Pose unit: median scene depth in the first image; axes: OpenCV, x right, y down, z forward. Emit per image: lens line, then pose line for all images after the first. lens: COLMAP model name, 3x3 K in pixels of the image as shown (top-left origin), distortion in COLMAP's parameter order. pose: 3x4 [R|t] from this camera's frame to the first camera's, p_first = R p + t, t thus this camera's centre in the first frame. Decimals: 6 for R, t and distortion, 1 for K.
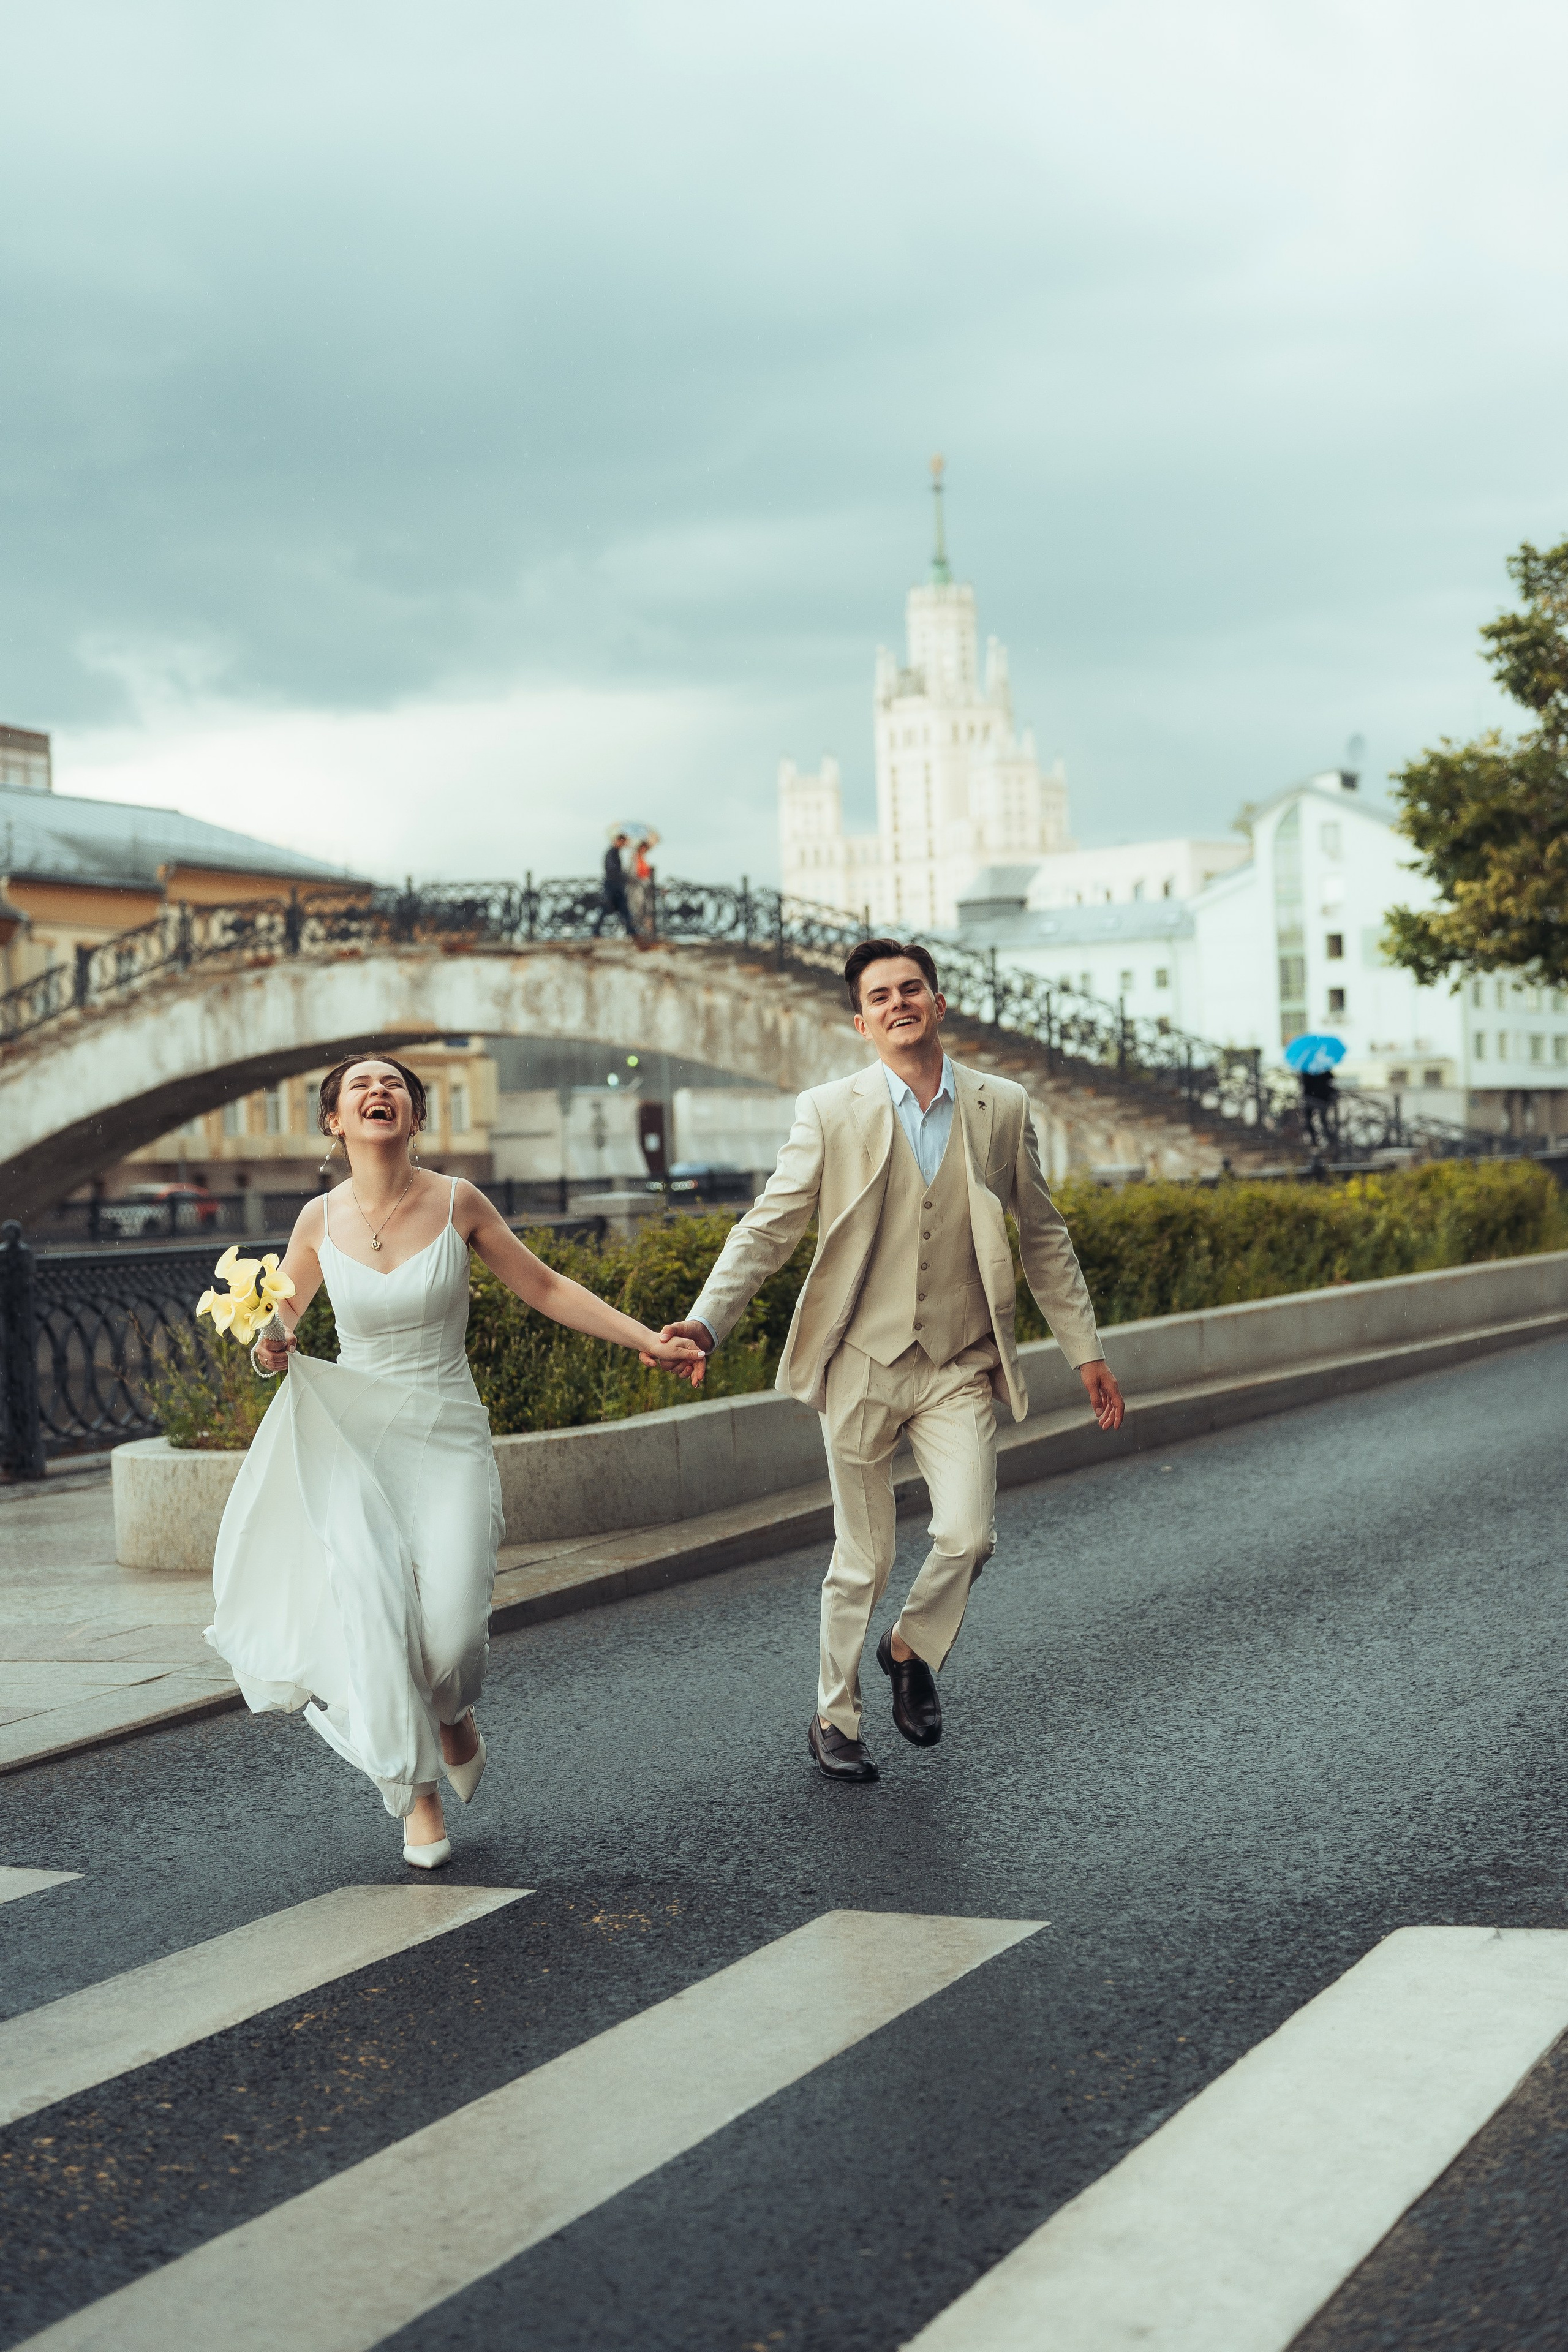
lens RADIAL K [[3618.6, 0, 764.2], [0, 3618.6, 1253.8], [0, 0, 1]] dist [-0.028306, 0.000000]
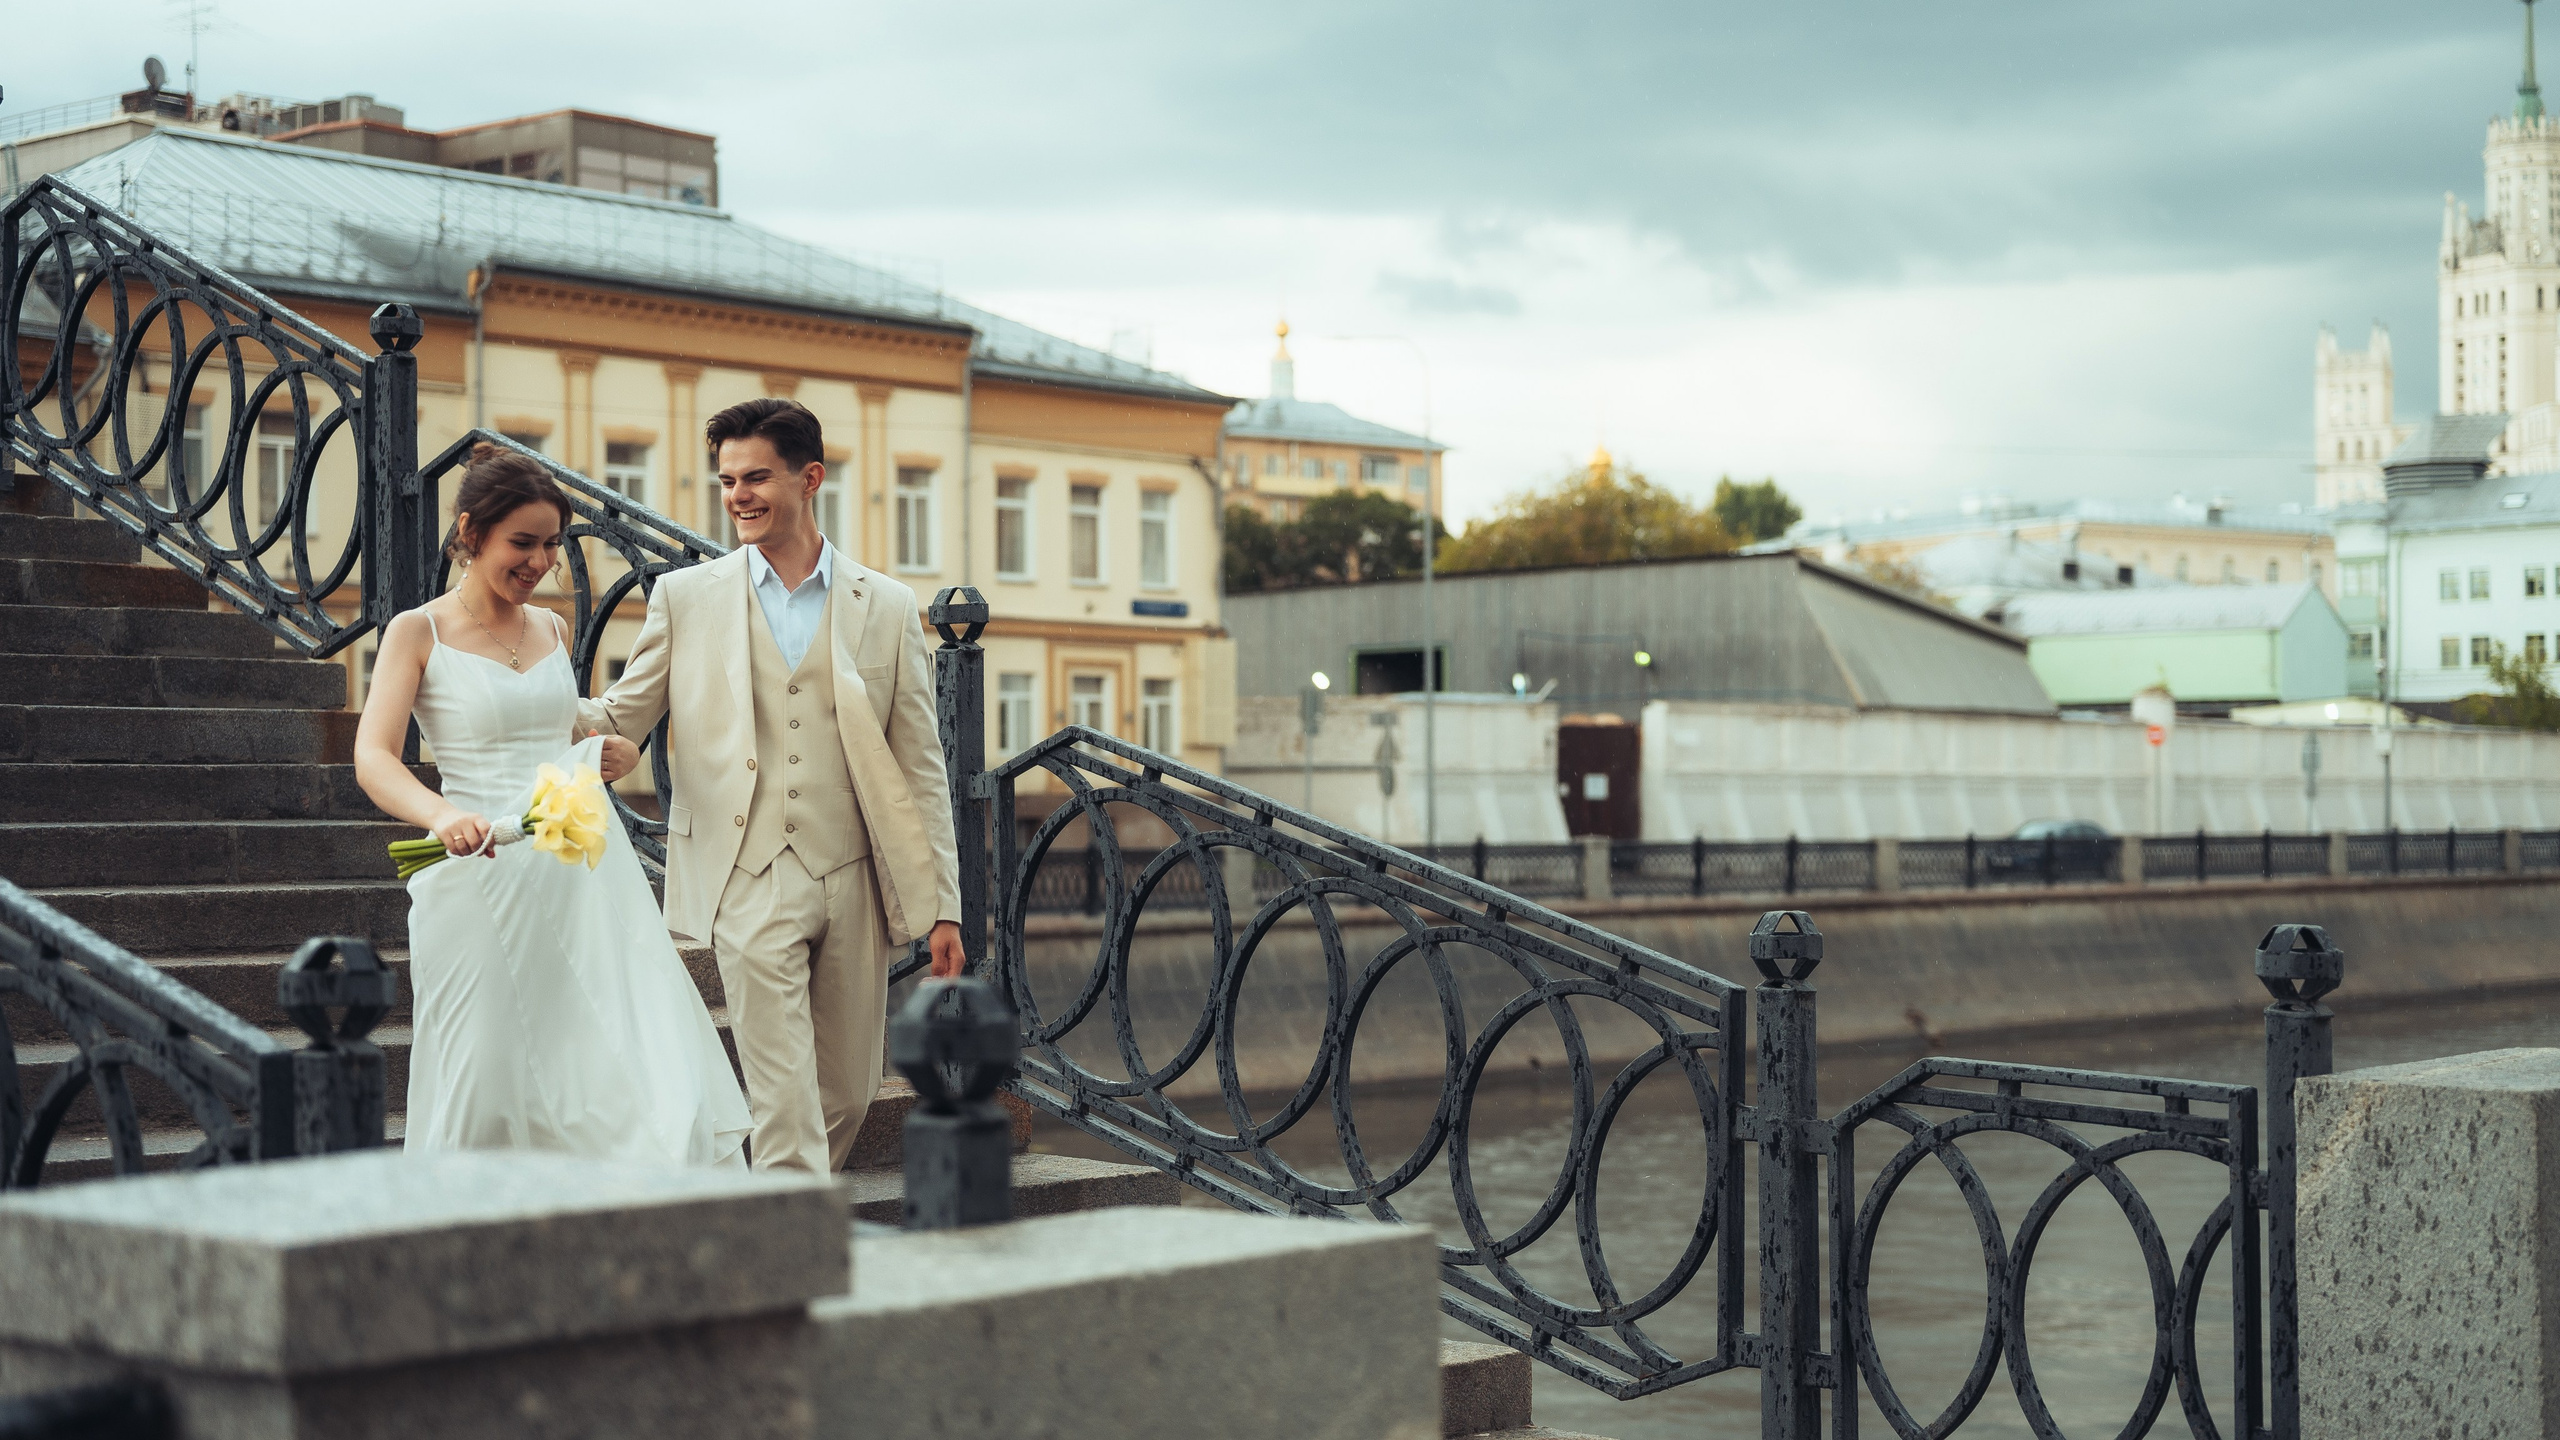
lens RADIAL K [[3963.7, 0, 1216.5], [0, 3963.7, 881.9], [0, 0, 1]] dist [-0.021660, 0.000000]
pose [[0.960521, 0.035899, -0.275883, 0.146177], [-0.037116, 0.999311, 0.000810, -0.020843], [0.275722, 0.009462, 0.961191, 0.542859]]
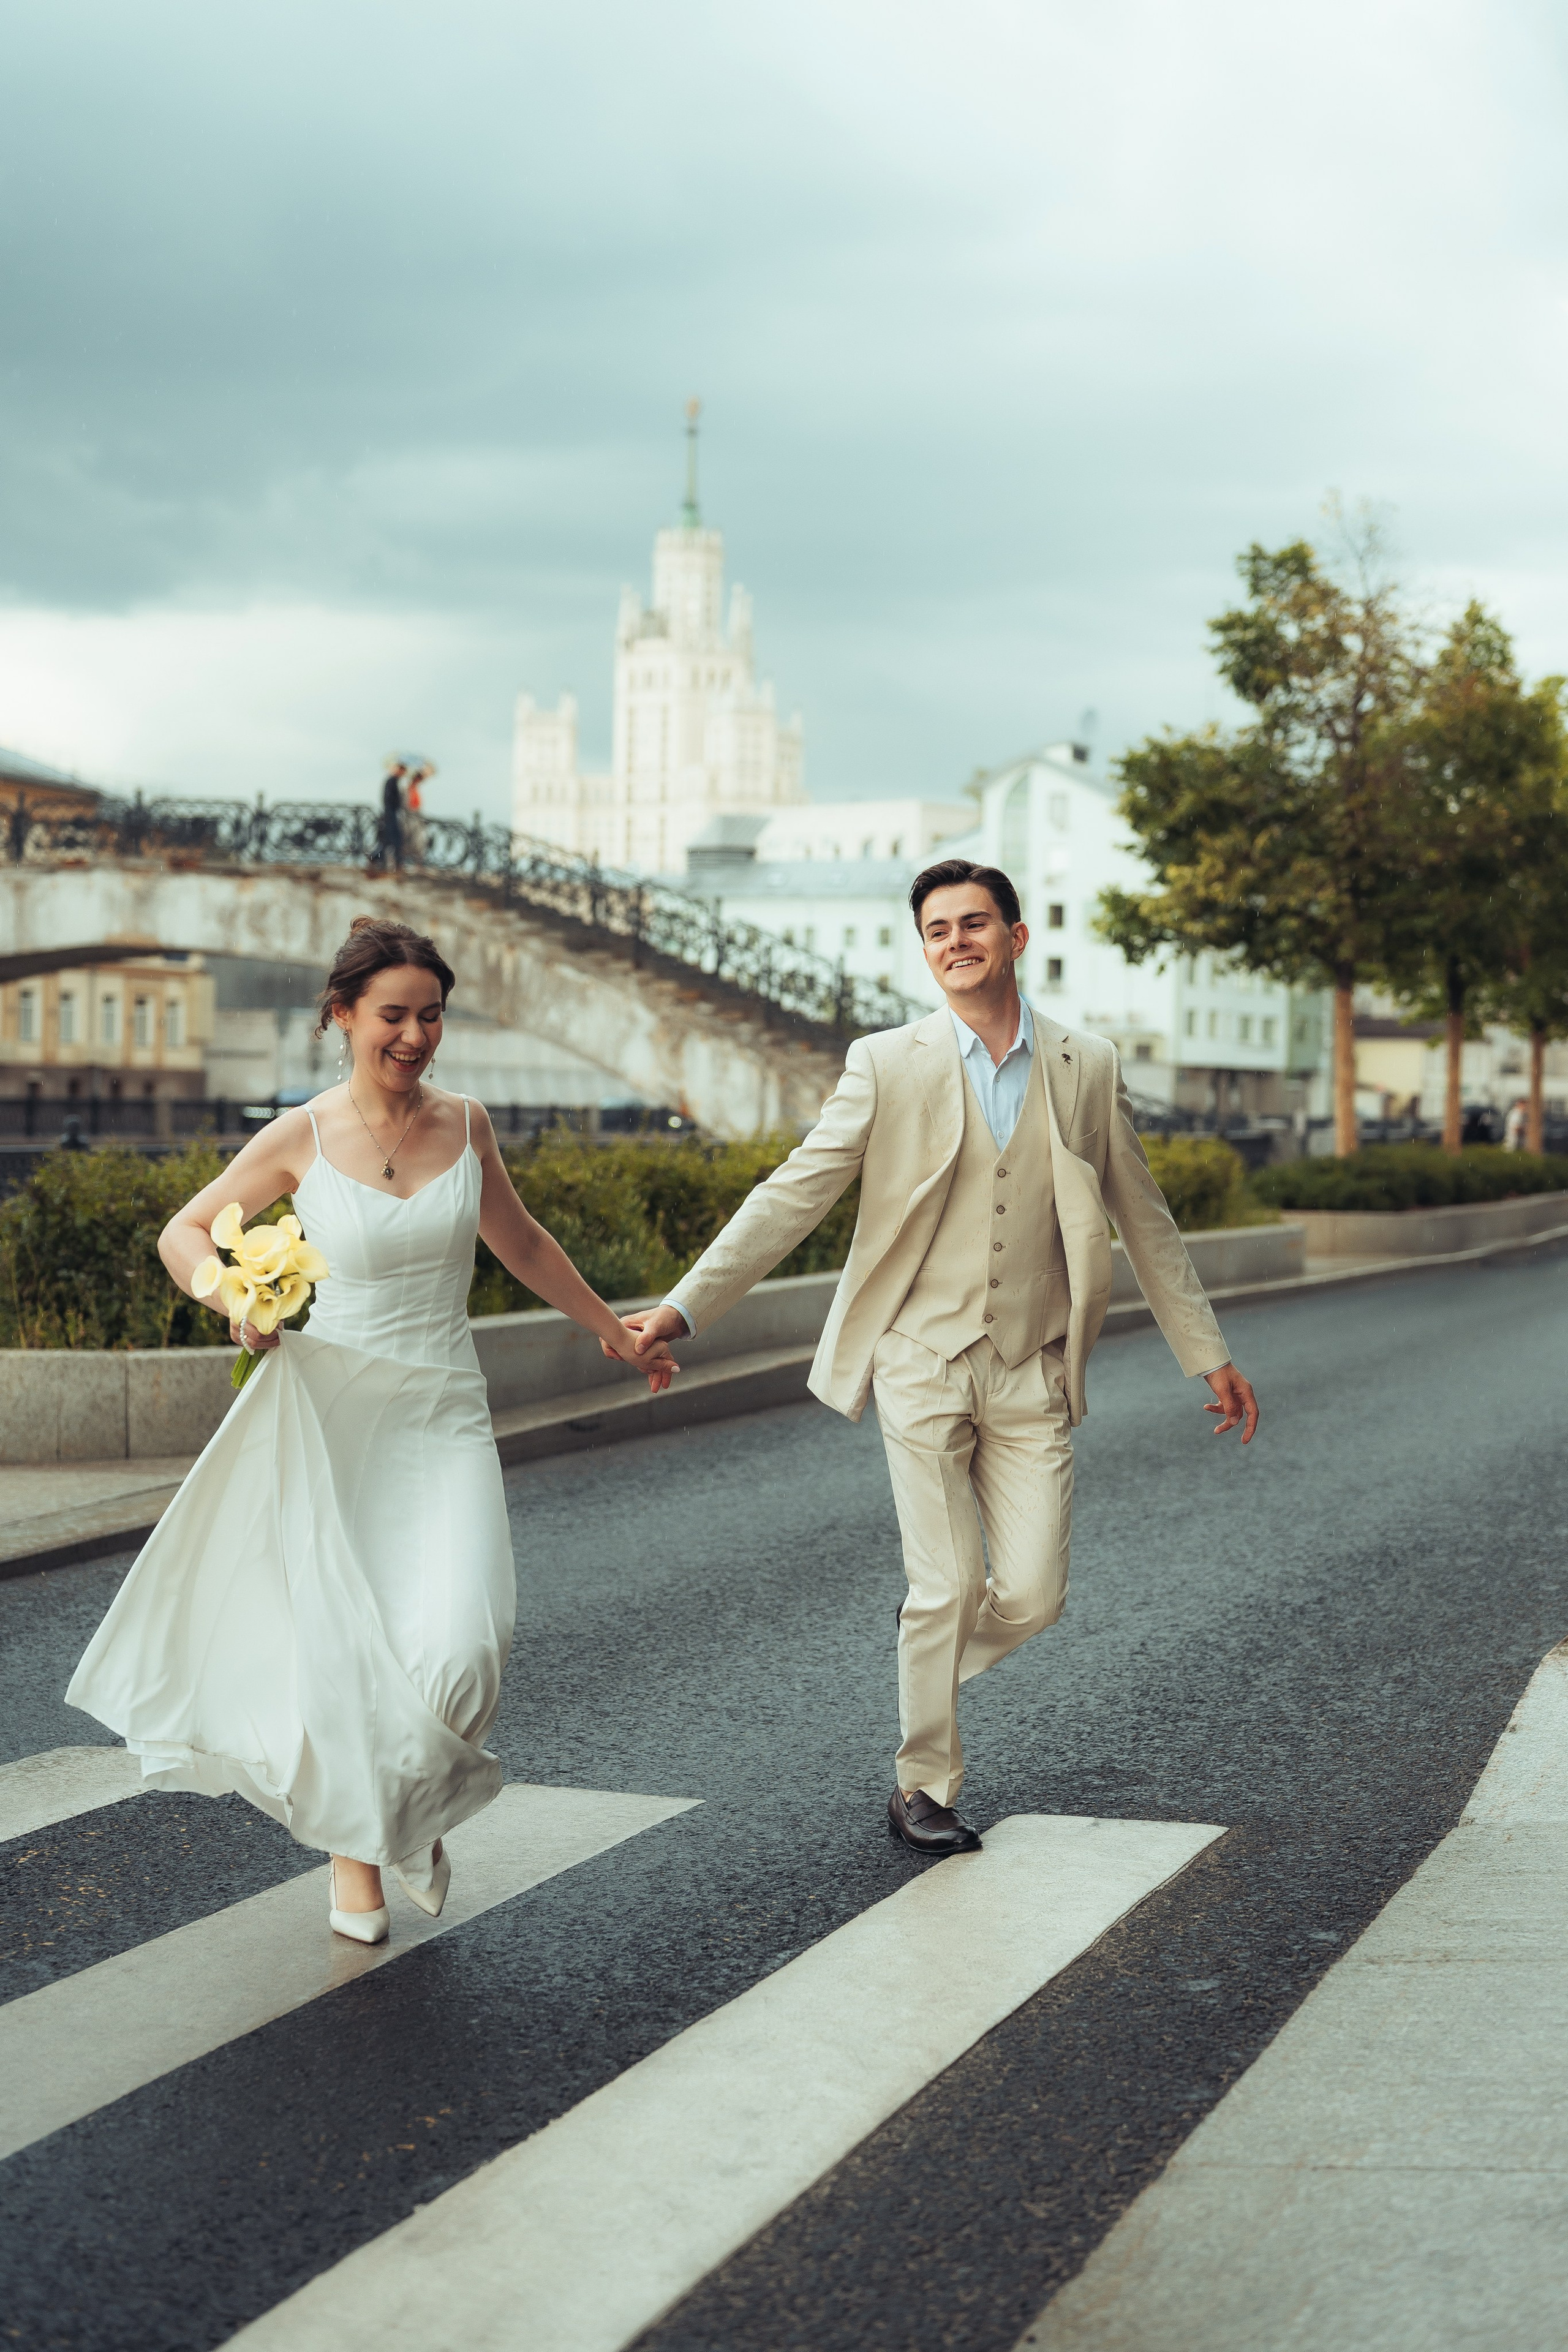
lens RADIAL K [[3618.6, 0, 813.0], [0, 3618.6, 1263.1], [0, 0, 1]] dist [-0.028306, 0.000000]
pose [[0.993999, 0.055439, 0.094295, -0.000257], [-0.057149, 0.998245, 0.015524, -0.000015], [-0.093269, -0.020820, 0.995423, -0.012081]]
